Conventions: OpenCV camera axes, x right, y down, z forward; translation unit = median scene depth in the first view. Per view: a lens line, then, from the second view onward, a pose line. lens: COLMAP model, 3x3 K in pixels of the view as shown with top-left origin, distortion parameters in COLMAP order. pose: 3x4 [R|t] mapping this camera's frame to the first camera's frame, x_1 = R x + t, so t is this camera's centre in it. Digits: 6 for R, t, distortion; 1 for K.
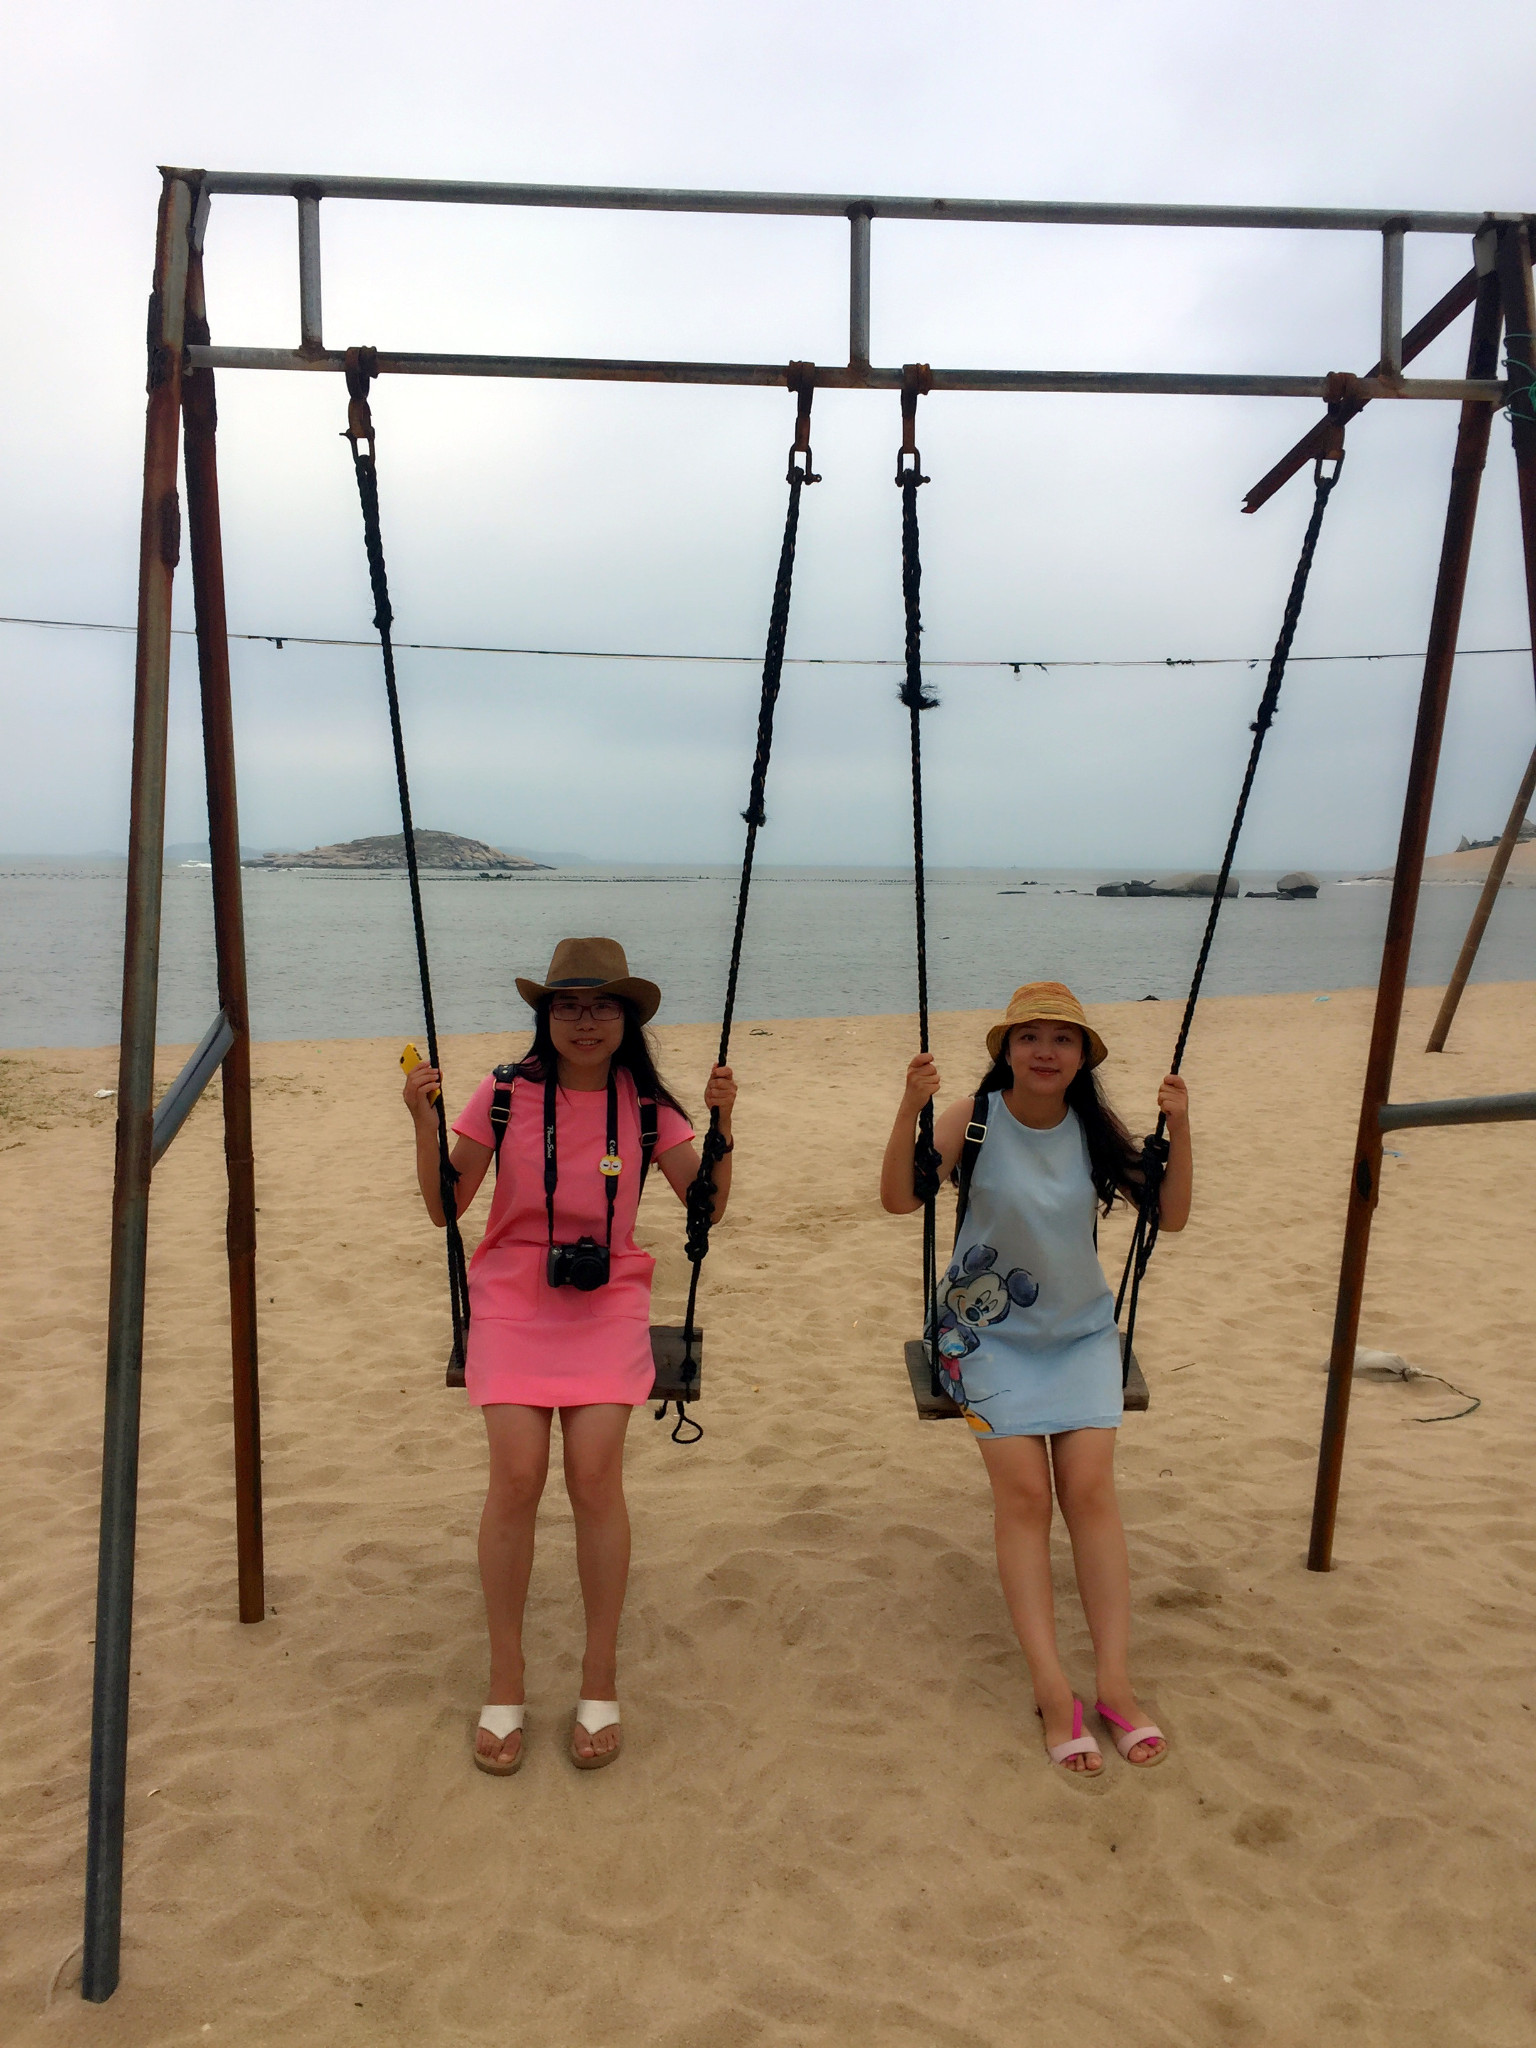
lens RADIAL K [[1728.2, 0, 768.0], [0, 1728.2, 1024.0], [0, 0, 1]] dist [0.106944, -0.153209]
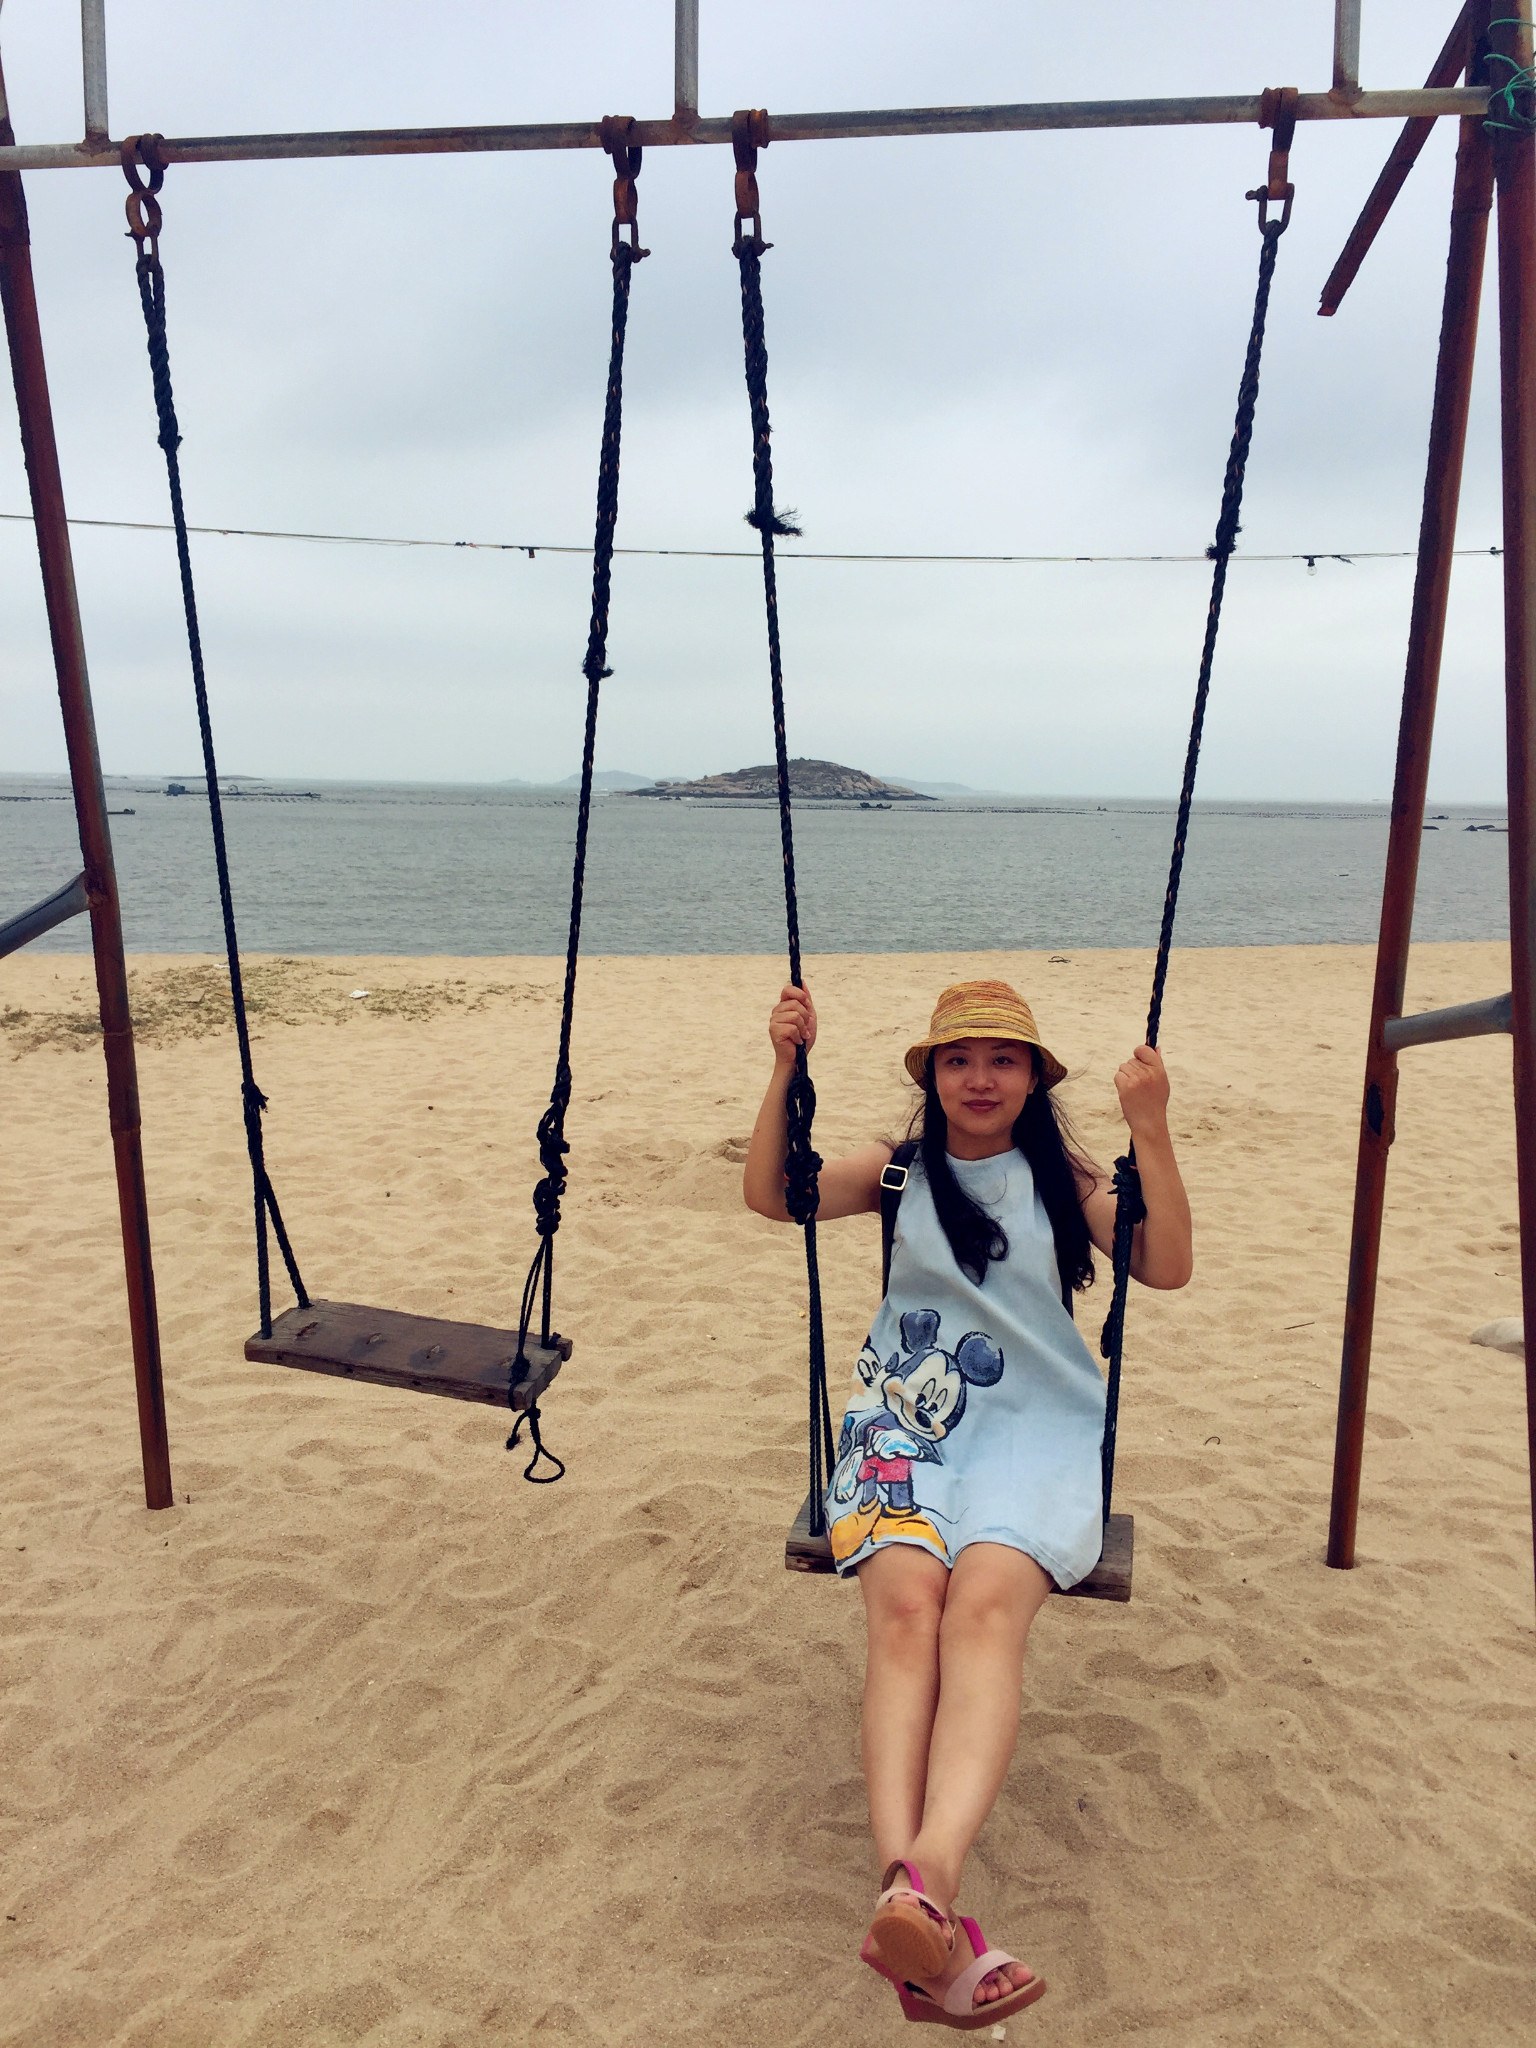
lens RADIAL K [[1728.2, 0, 768.0], [0, 1728.2, 1024.0], [0, 0, 1]] dist [0.106944, -0.153209]
pose [[0.977125, 0.035783, -0.209635, 0.217399], [-0.027468, 0.998721, 0.042445, 0.019861], [0.210885, -0.035716, 0.976858, 0.120405]]
